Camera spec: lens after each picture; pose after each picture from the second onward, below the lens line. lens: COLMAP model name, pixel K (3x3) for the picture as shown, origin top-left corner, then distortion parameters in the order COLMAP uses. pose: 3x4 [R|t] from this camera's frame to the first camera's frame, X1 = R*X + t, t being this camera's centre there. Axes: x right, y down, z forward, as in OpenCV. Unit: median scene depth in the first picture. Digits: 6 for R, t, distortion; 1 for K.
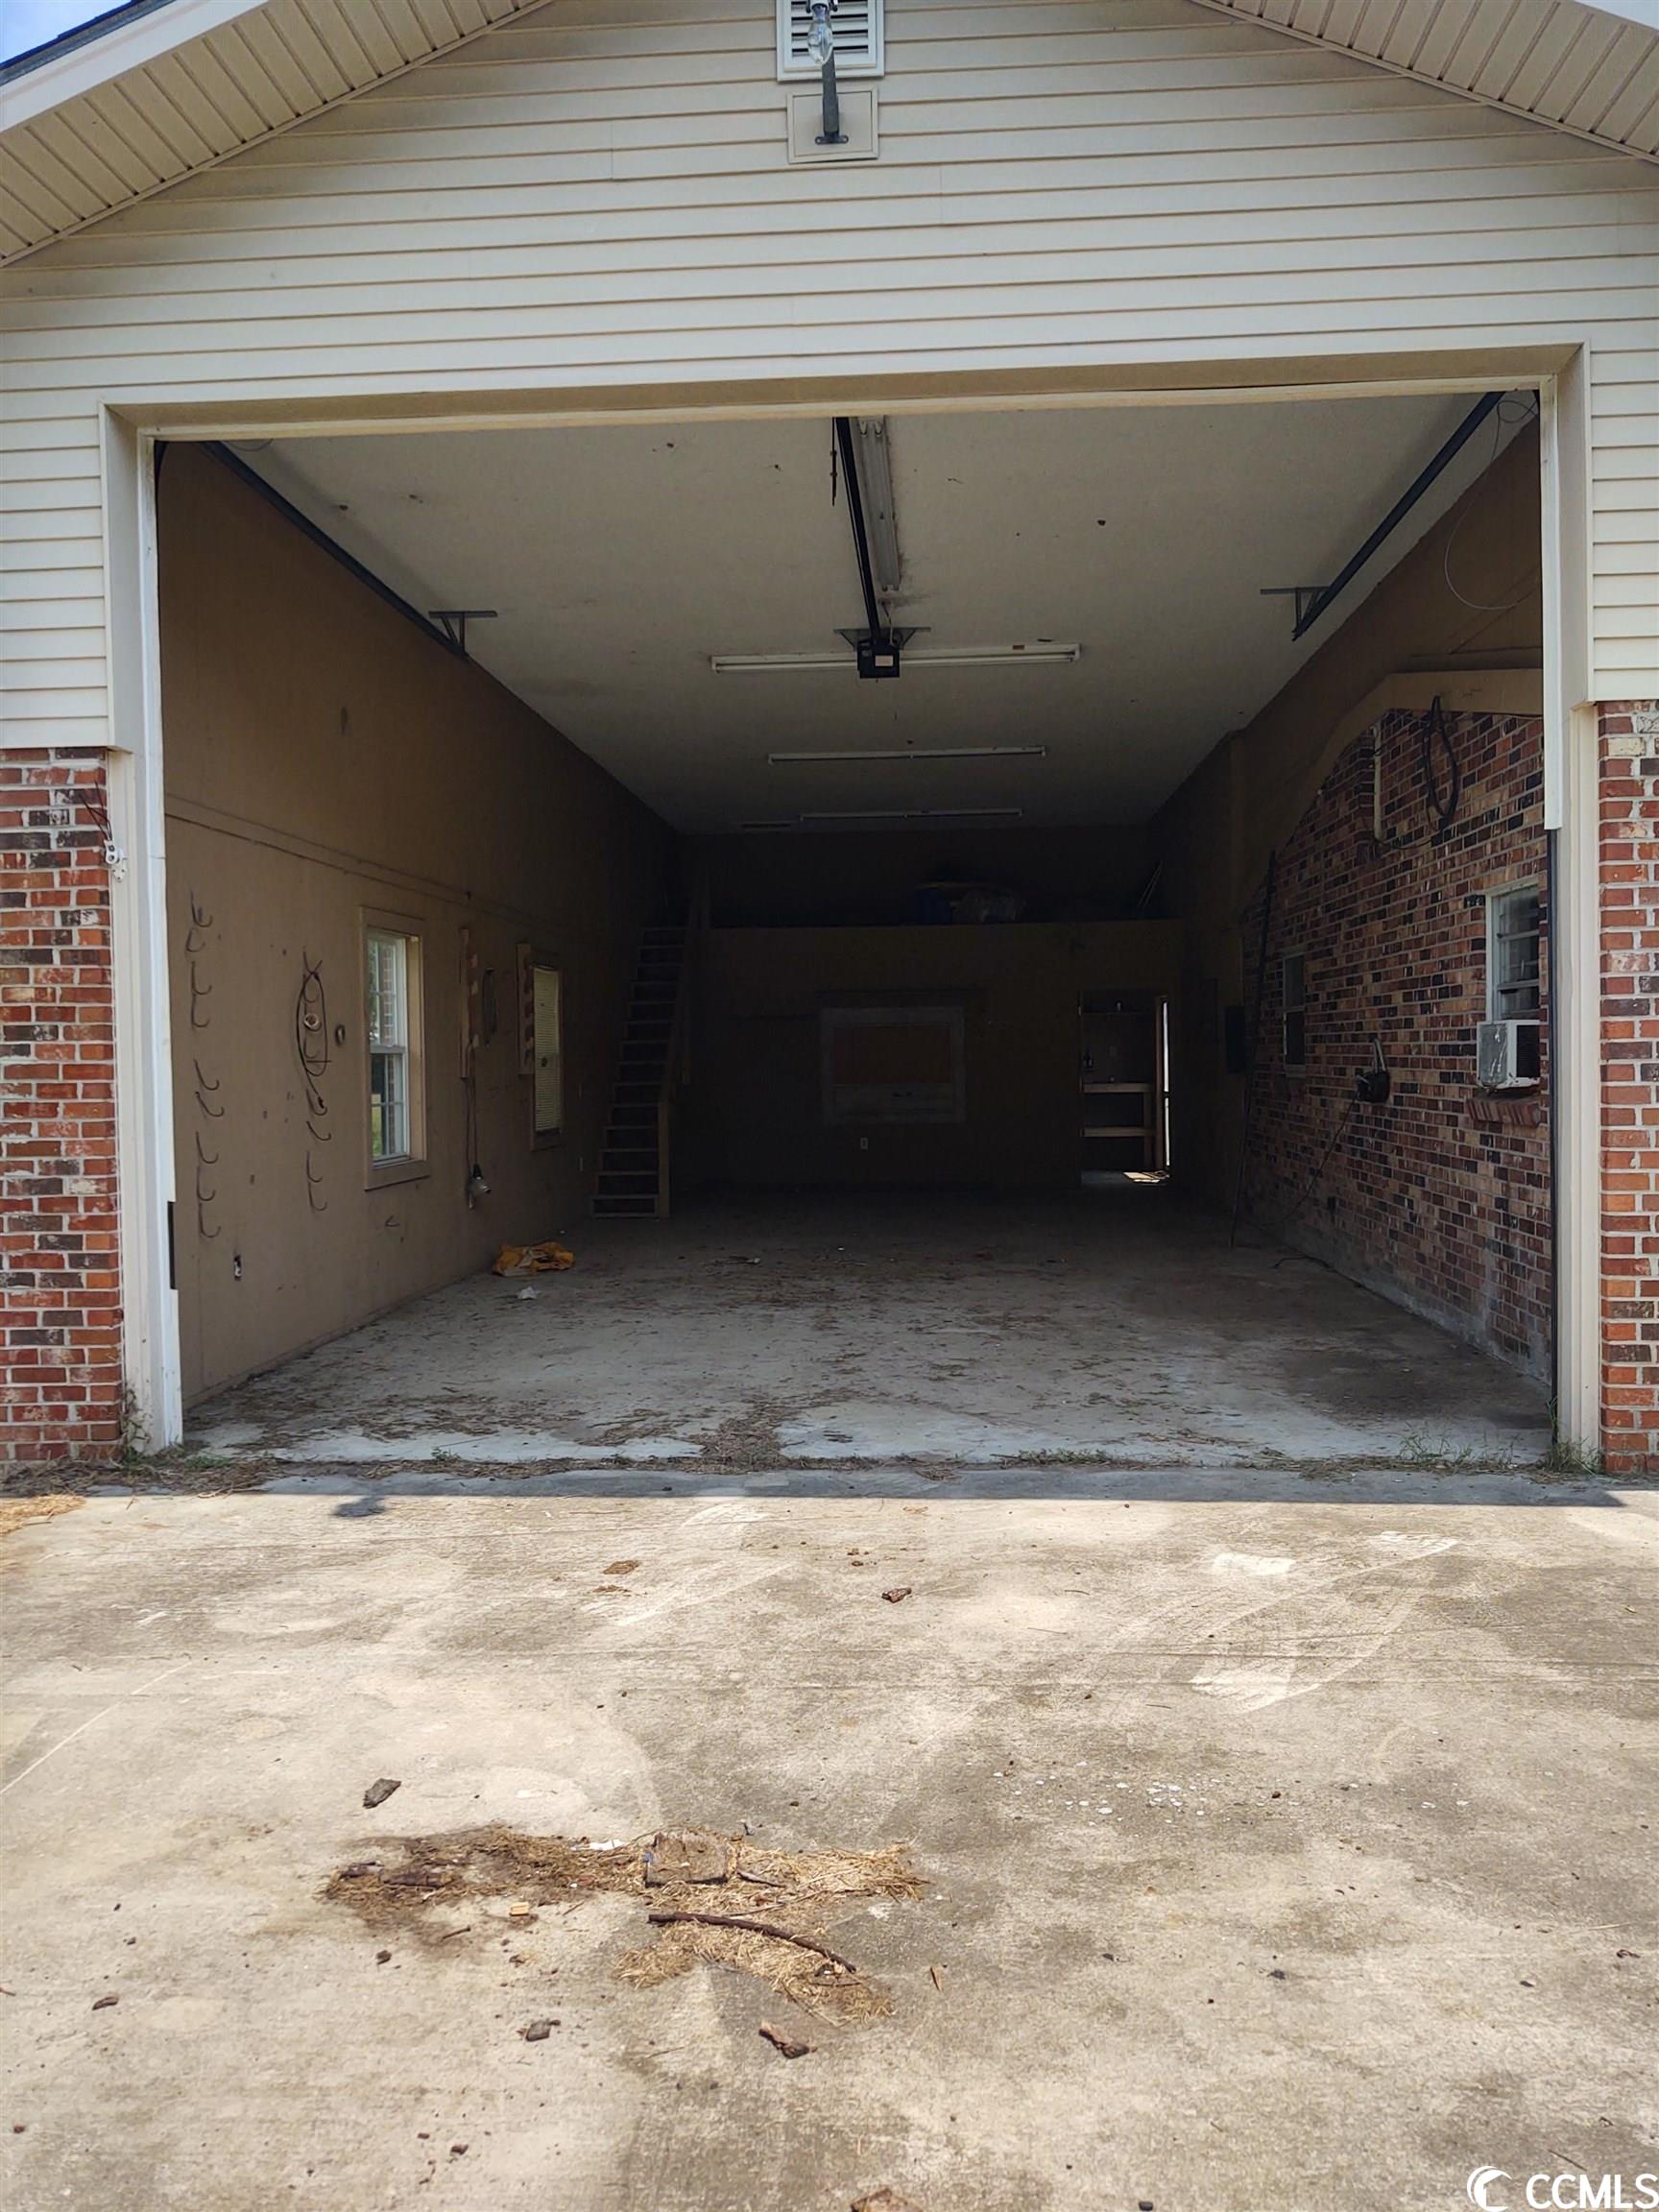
lens RADIAL K [[1660.0, 0, 824.4], [0, 1660.0, 1121.7], [0, 0, 1]] dist [0.044599, -0.136846]
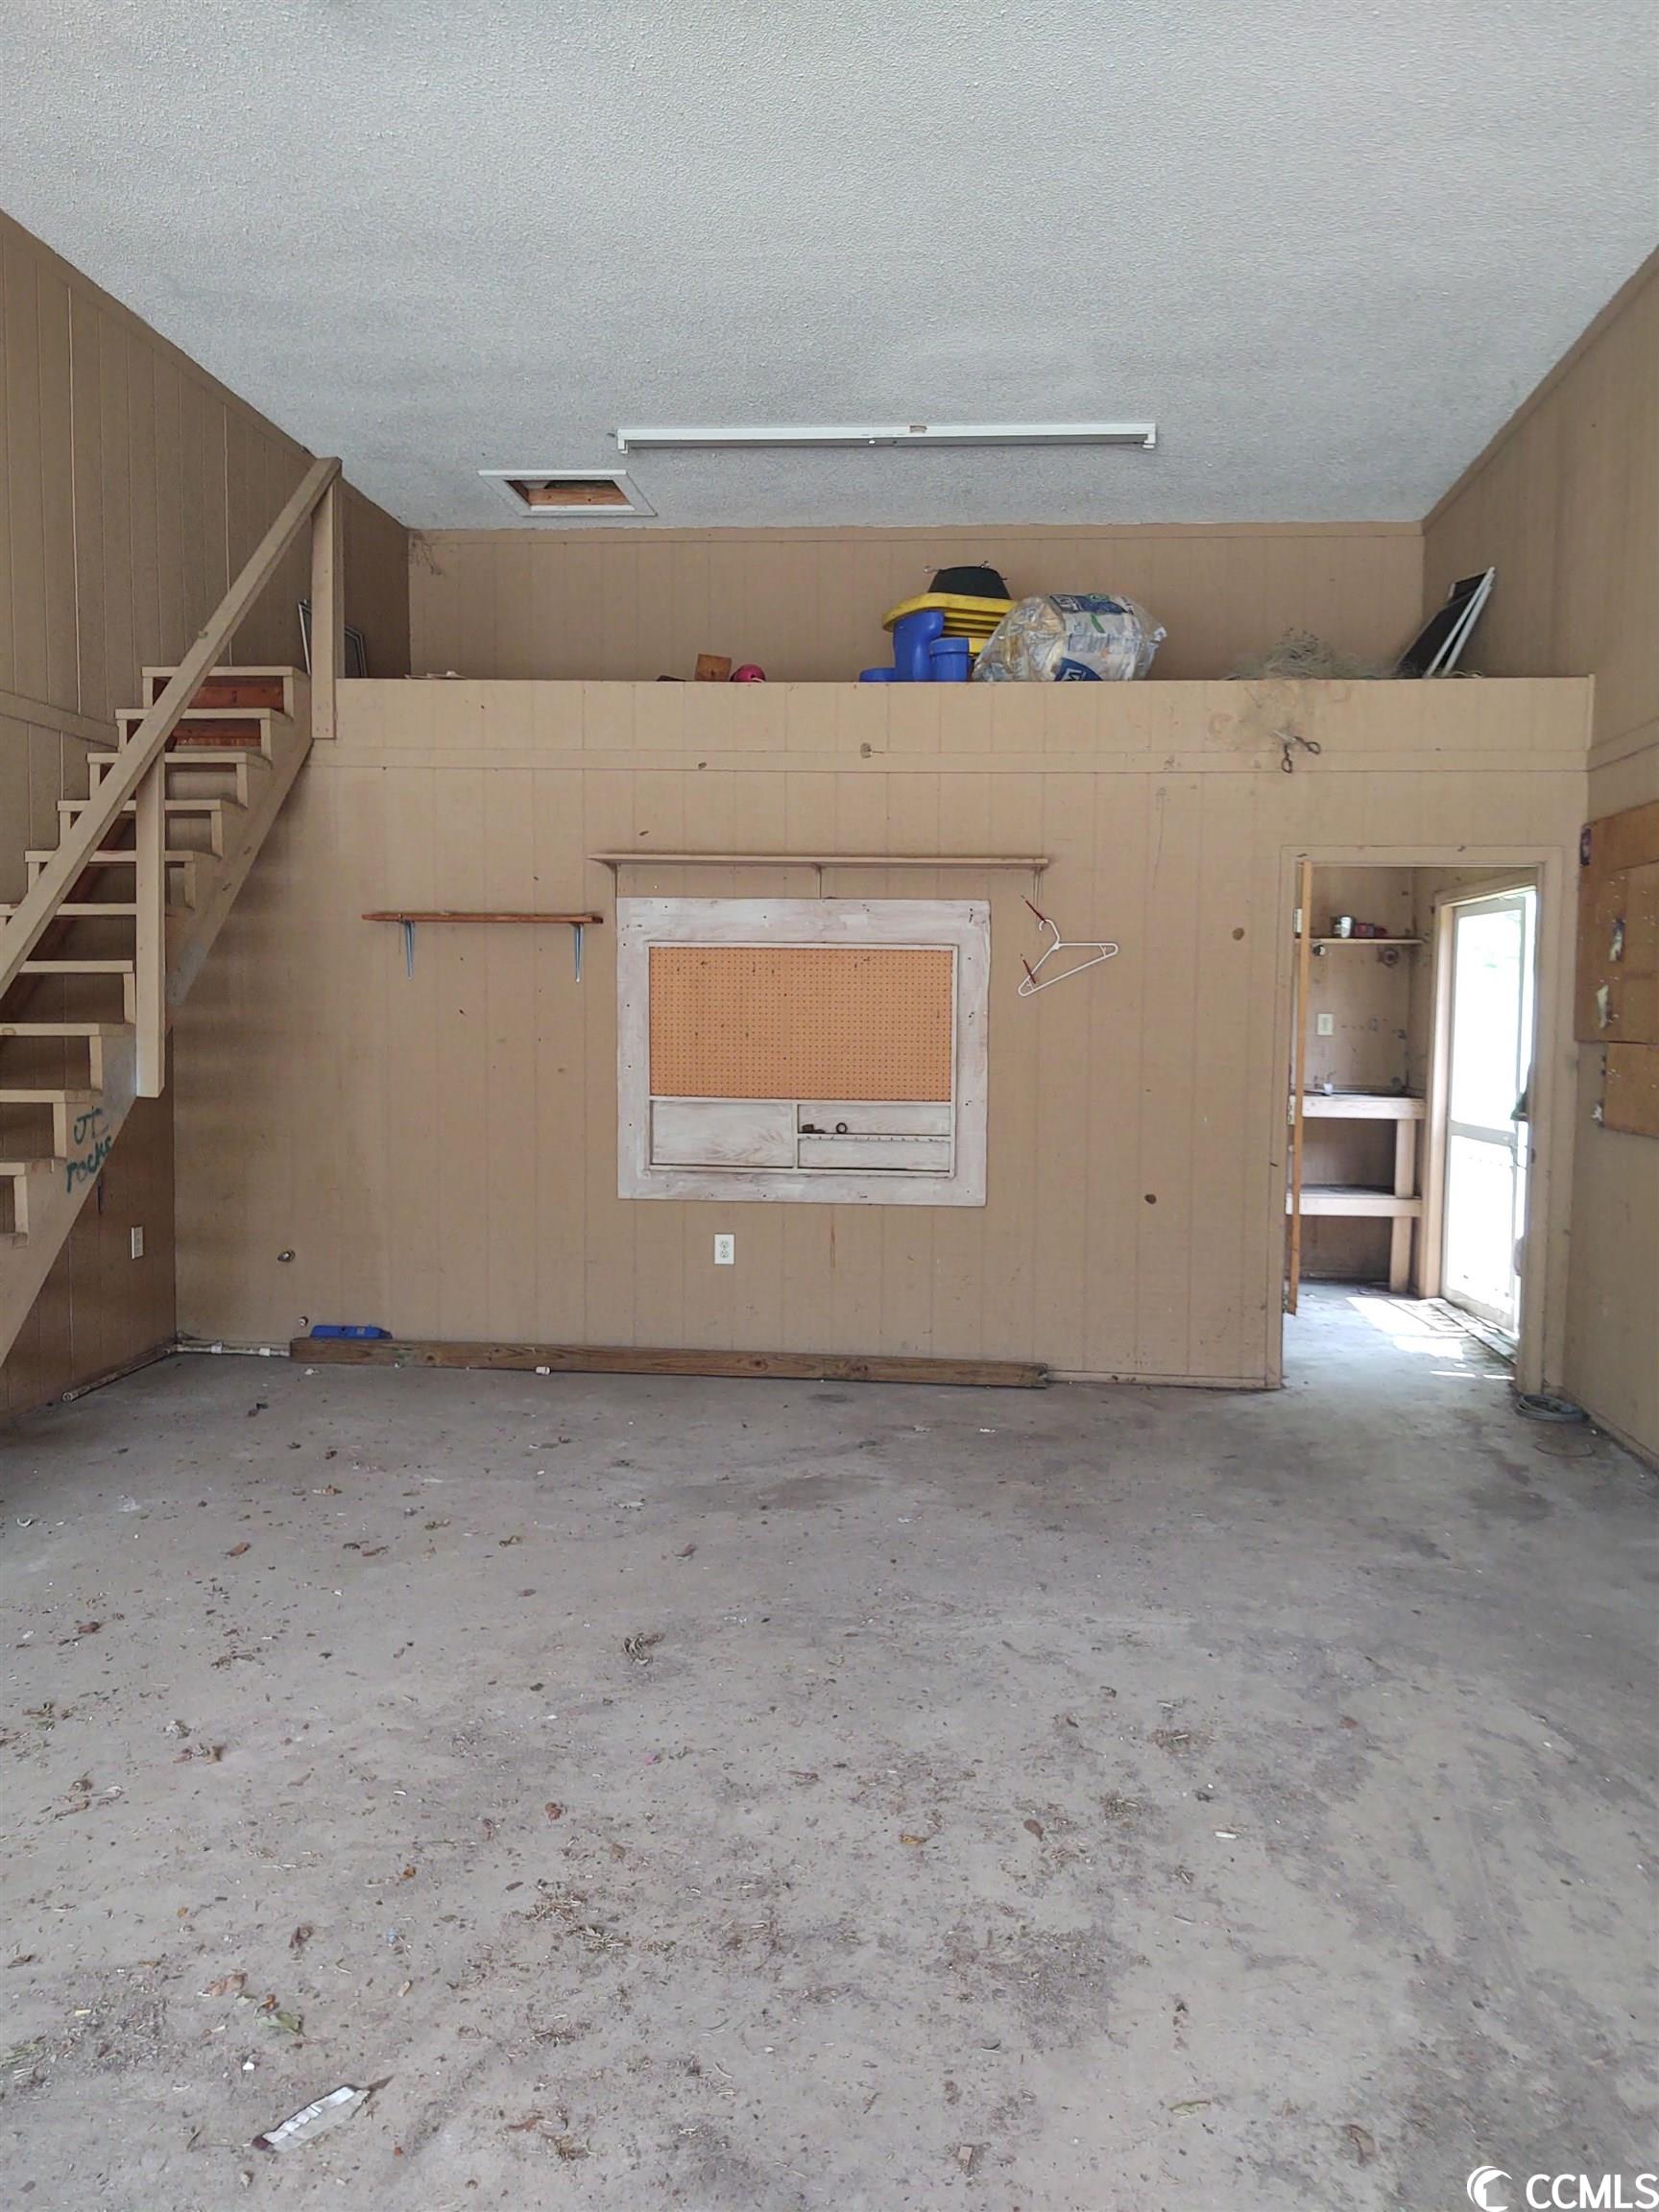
lens RADIAL K [[1660.0, 0, 824.4], [0, 1660.0, 1121.7], [0, 0, 1]] dist [0.044599, -0.136846]
pose [[0.999742, 0.022284, -0.004437, 0.048570], [-0.022092, 0.998983, 0.039308, -0.032621], [0.005309, -0.039200, 0.999217, 0.616099]]
